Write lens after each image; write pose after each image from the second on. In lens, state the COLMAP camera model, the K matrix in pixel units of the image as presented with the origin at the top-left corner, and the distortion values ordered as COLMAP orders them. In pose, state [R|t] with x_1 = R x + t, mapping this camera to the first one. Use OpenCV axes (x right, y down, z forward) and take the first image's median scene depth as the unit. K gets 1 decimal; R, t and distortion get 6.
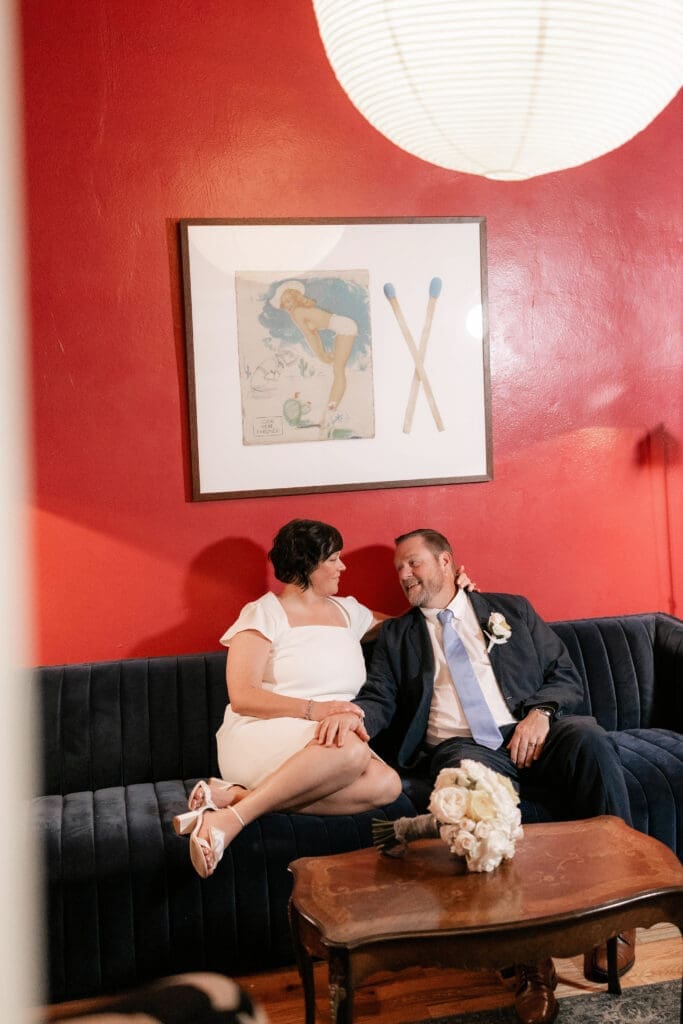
lens RADIAL K [[1048.8, 0, 341.5], [0, 1048.8, 512.0], [0, 0, 1]] dist [0.008740, -0.000320]
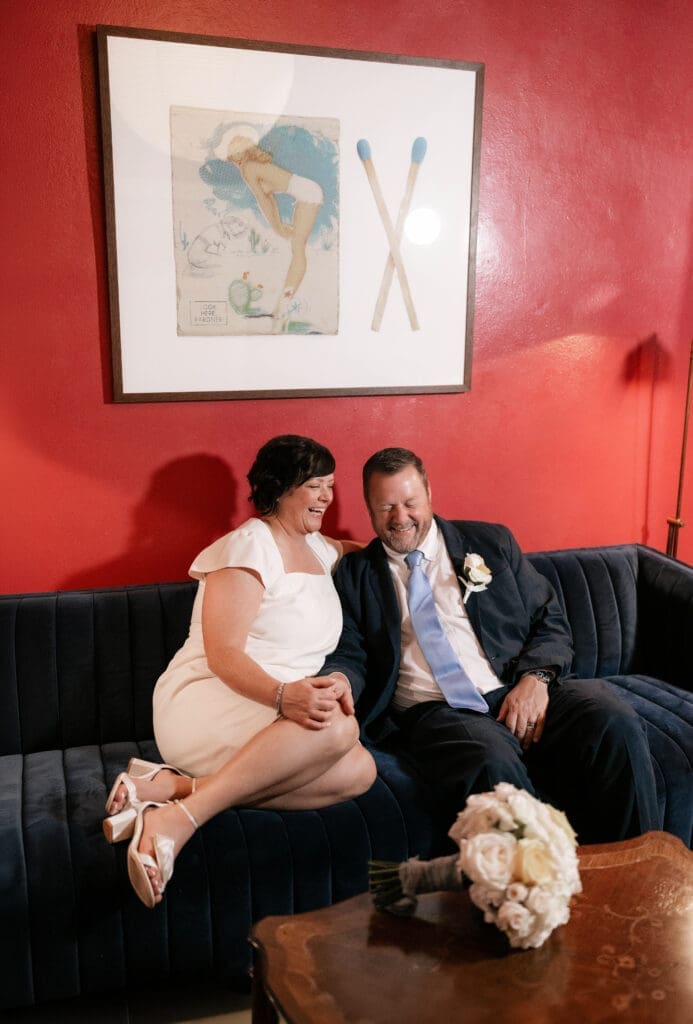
lens RADIAL K [[821.1, 0, 346.5], [0, 821.1, 512.0], [0, 0, 1]] dist [0.000794, -0.006574]
pose [[0.991106, 0.018717, 0.131749, -0.045714], [-0.034226, 0.992606, 0.116453, -0.006914], [-0.128595, -0.119927, 0.984419, 0.346538]]
